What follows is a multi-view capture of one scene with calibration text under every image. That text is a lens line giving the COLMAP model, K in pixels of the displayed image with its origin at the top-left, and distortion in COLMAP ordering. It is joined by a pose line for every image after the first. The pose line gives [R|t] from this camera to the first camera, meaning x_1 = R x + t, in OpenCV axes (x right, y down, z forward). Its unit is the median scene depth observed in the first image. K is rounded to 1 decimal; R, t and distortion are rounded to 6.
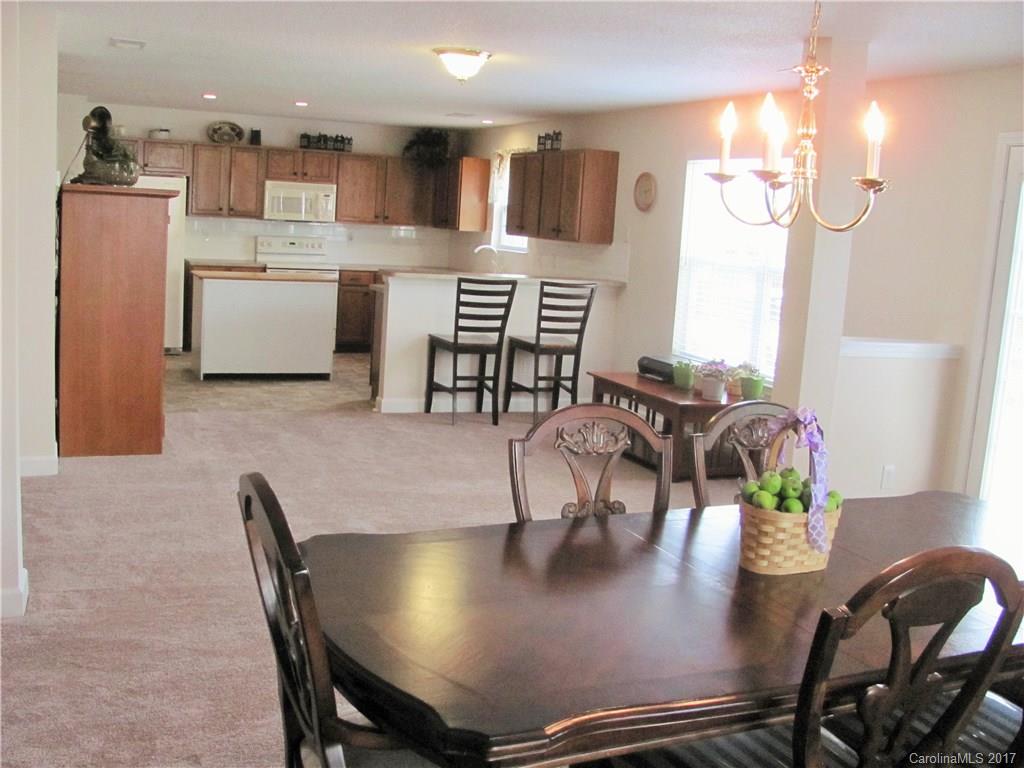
lens RADIAL K [[1096.6, 0, 509.7], [0, 1096.6, 400.0], [0, 0, 1]] dist [-0.221540, 0.307200]
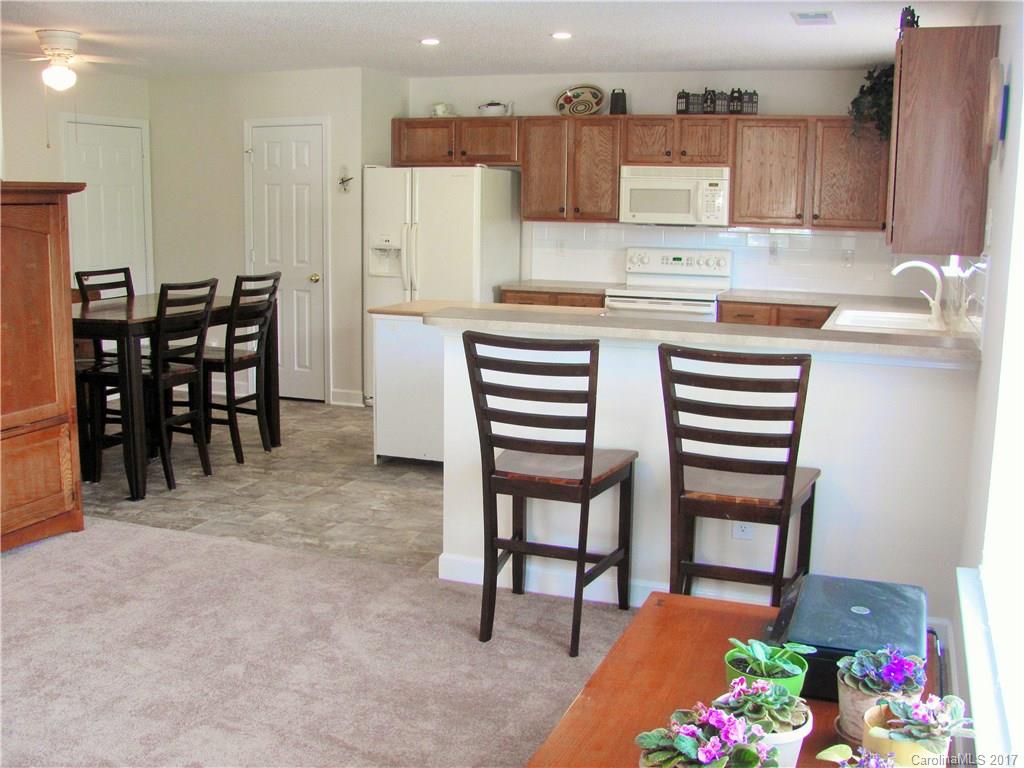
lens RADIAL K [[1096.6, 0, 509.7], [0, 1096.6, 400.0], [0, 0, 1]] dist [-0.221540, 0.307200]
pose [[0.730478, 0.069281, -0.679413, 0.189095], [-0.079038, 0.996732, 0.016661, -0.062886], [0.678347, 0.041530, 0.733567, 0.455943]]
